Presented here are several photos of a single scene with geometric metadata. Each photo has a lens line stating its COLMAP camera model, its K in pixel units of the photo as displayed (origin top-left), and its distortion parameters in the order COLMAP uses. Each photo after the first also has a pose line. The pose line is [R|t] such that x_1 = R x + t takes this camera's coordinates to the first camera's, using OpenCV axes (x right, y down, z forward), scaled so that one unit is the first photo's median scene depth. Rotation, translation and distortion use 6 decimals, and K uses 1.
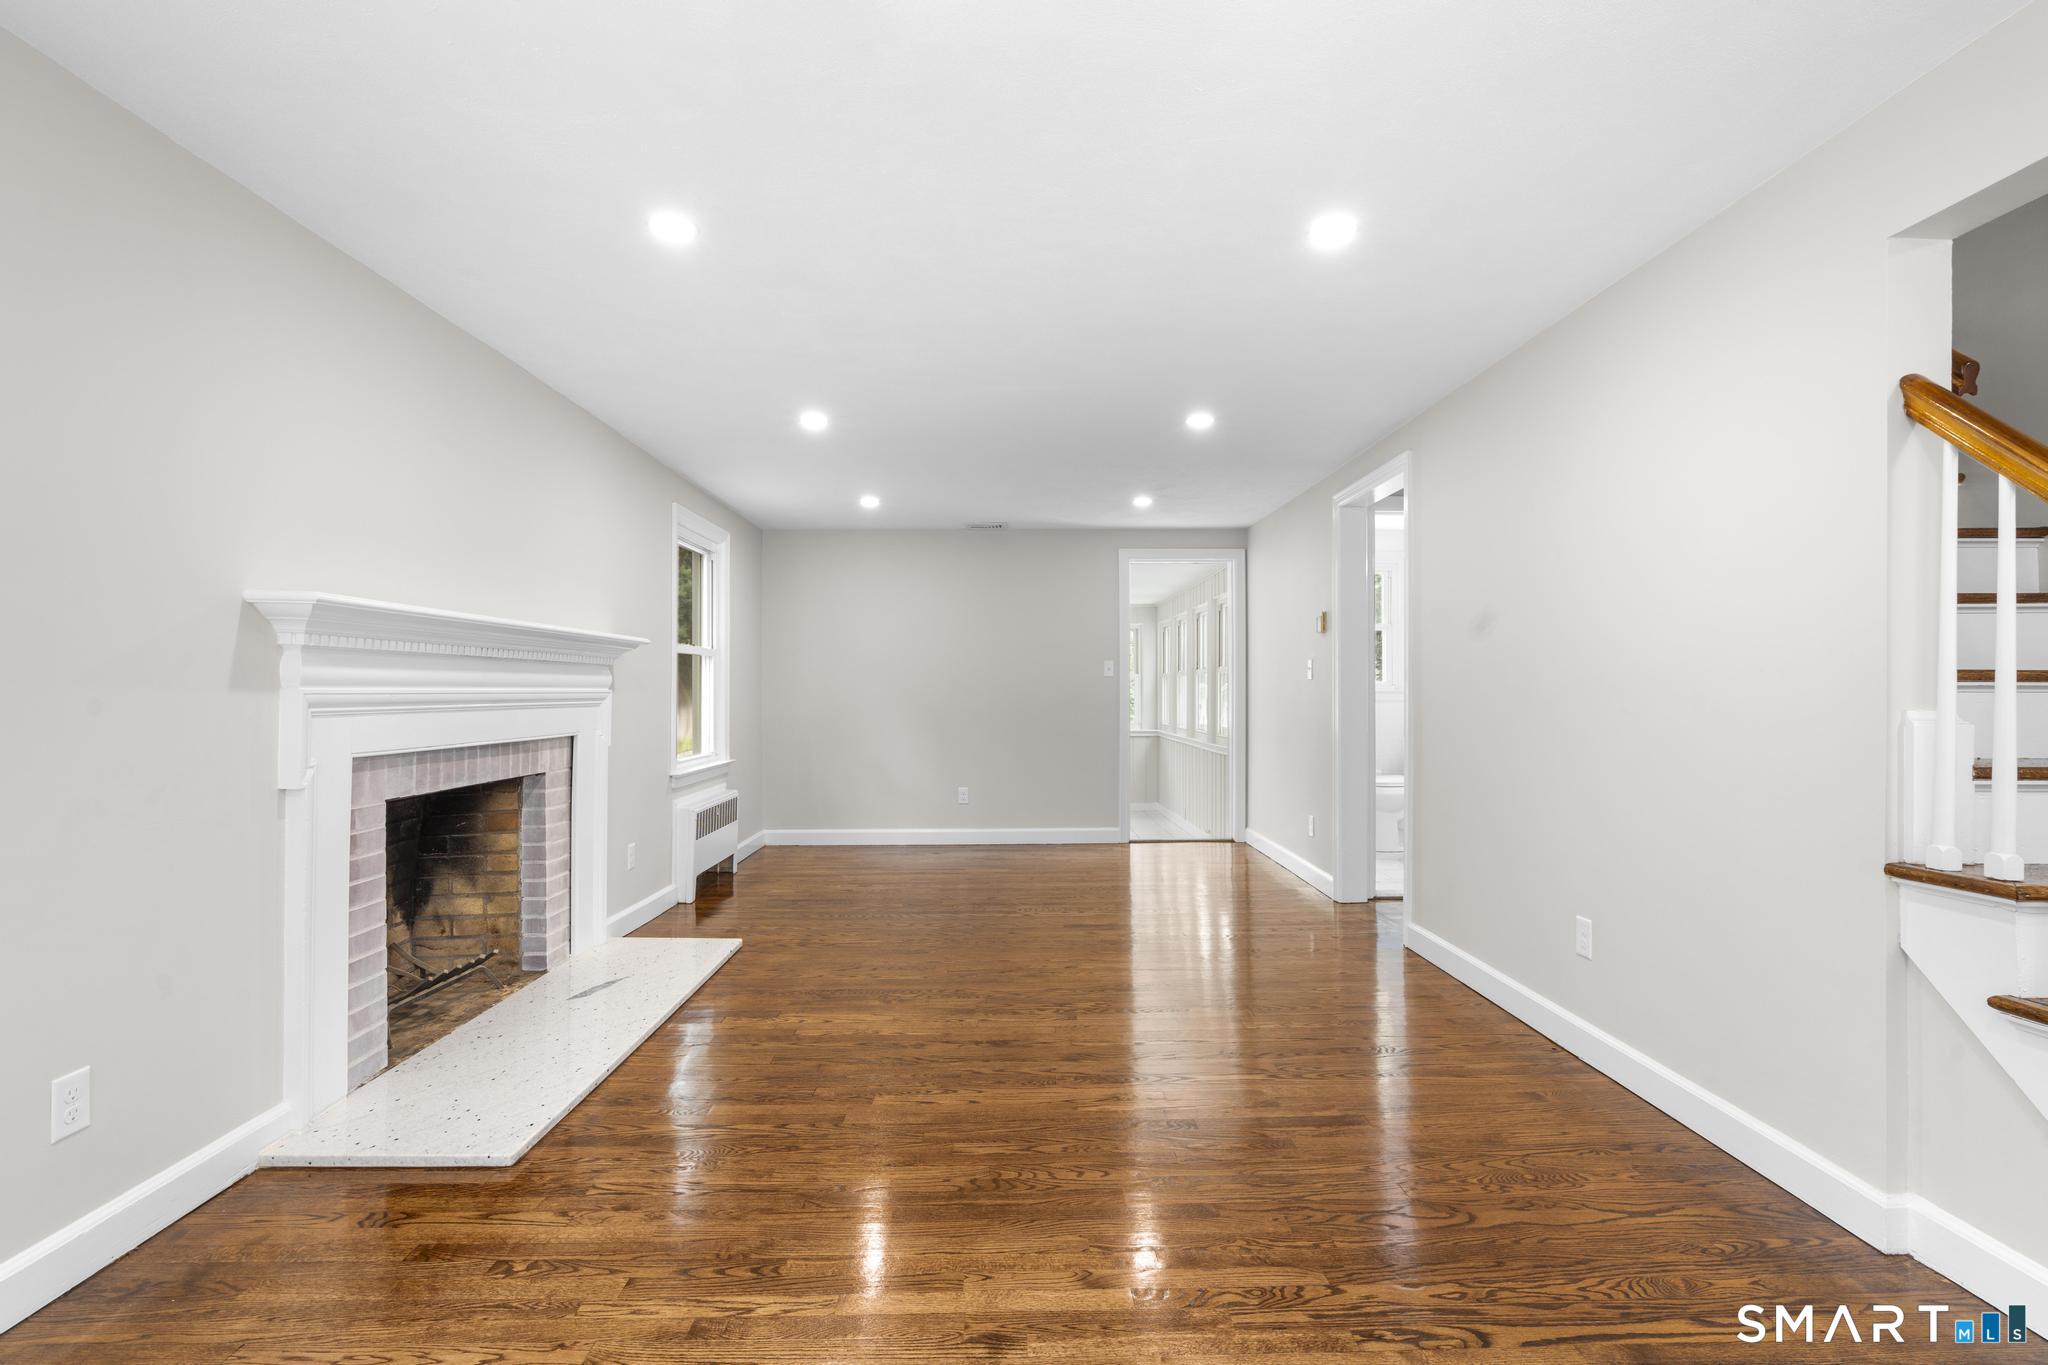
lens RADIAL K [[918.2, 0, 1022.2], [0, 918.2, 688.2], [0, 0, 1]] dist [-0.010936, 0.005694]
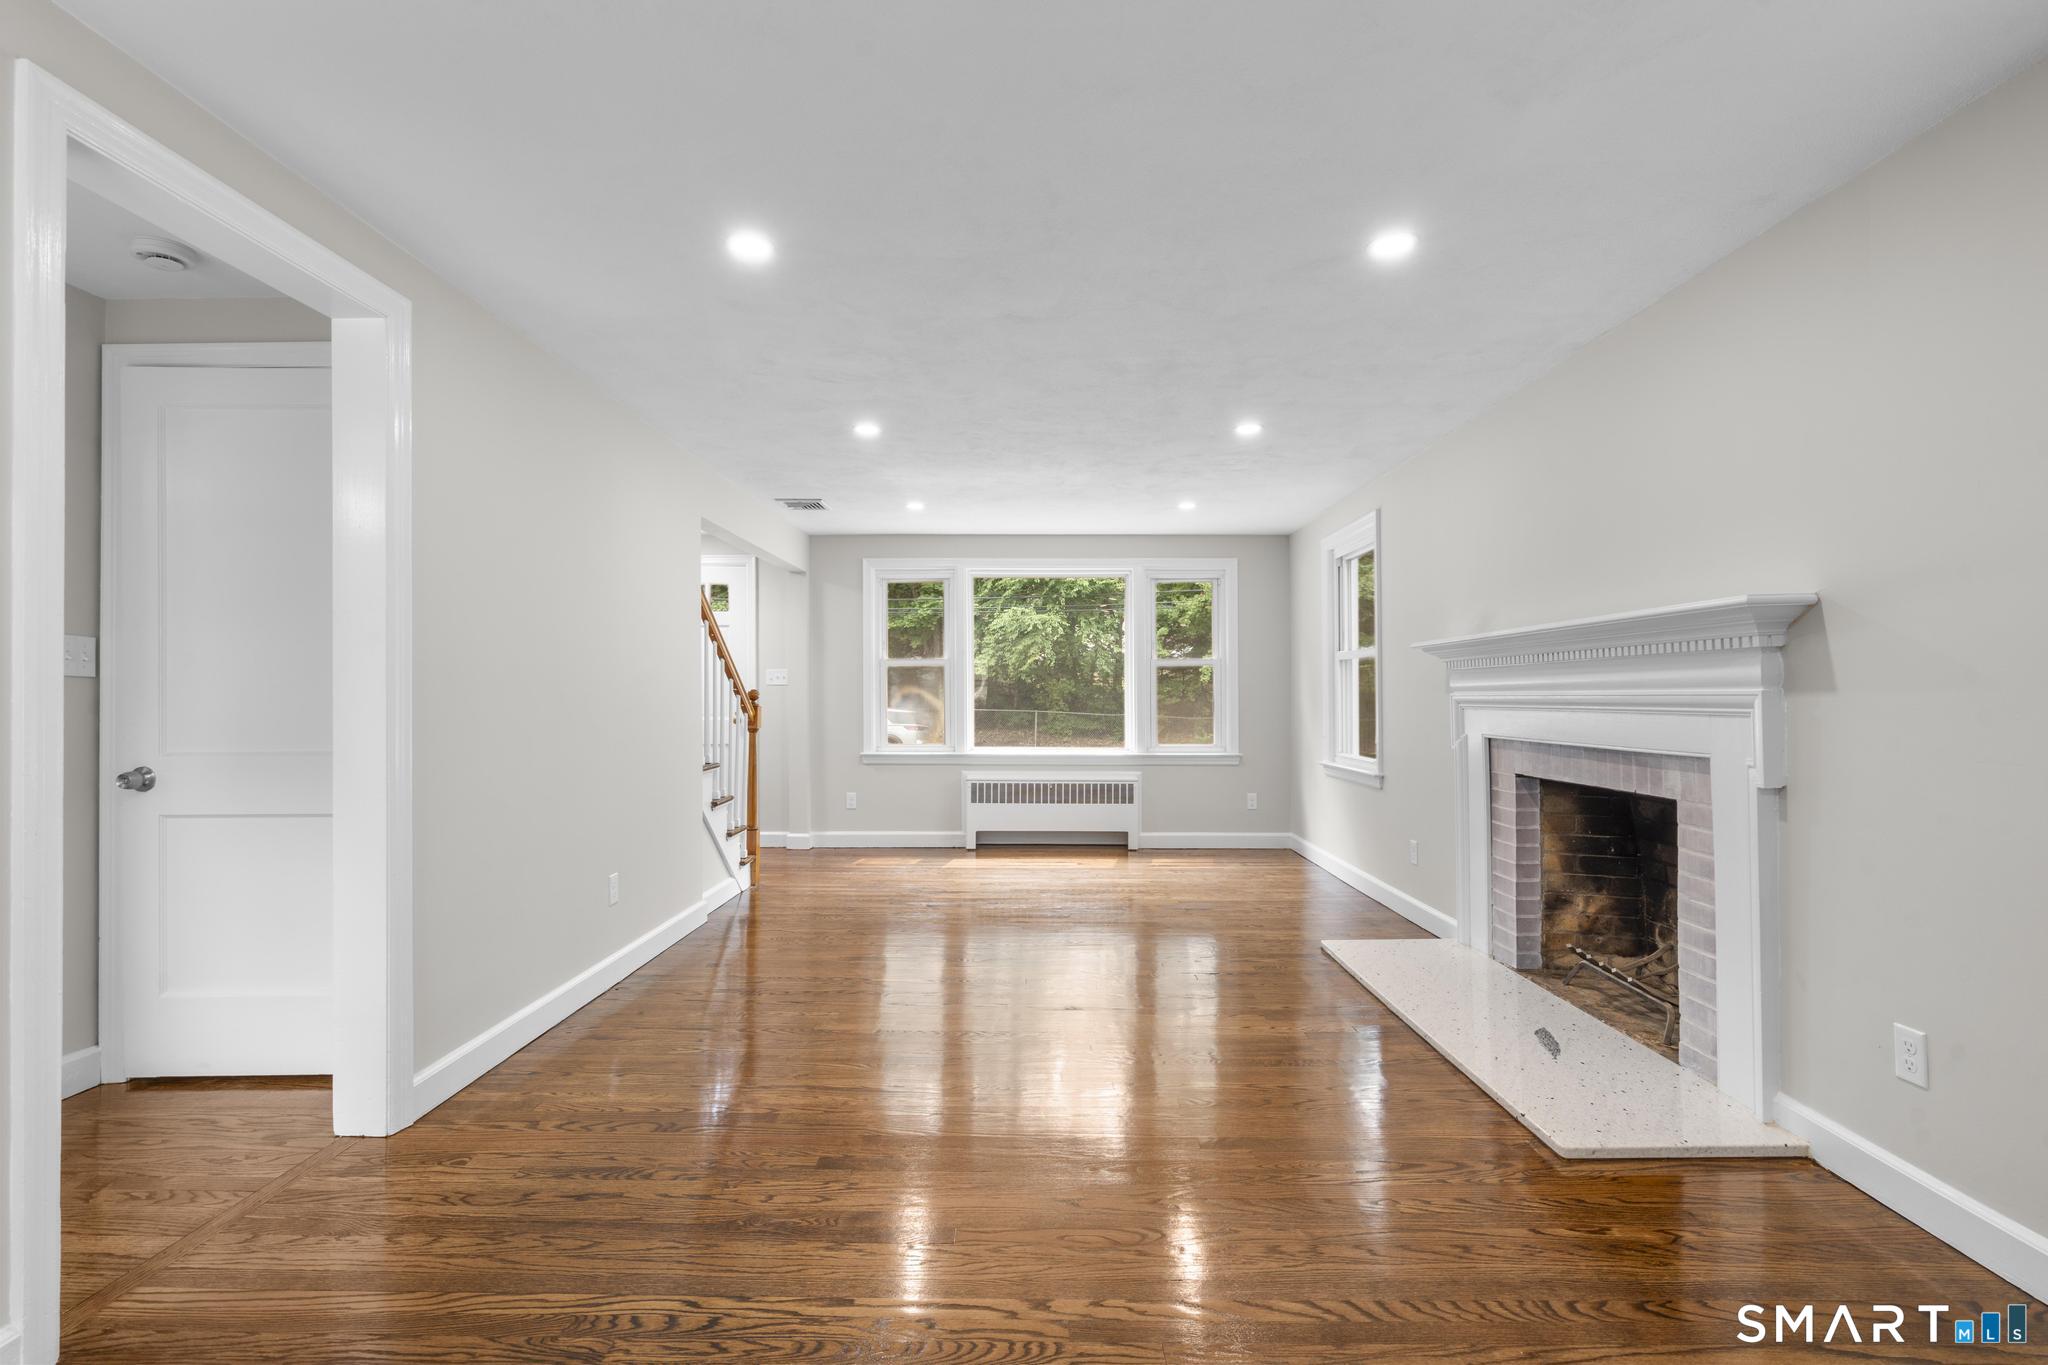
lens RADIAL K [[918.2, 0, 1022.2], [0, 918.2, 688.2], [0, 0, 1]] dist [-0.010936, 0.005694]
pose [[-0.999666, -0.007302, 0.024800, 0.008635], [-0.007512, 0.999937, -0.008380, 0.010176], [-0.024737, -0.008564, -0.999657, 1.949825]]
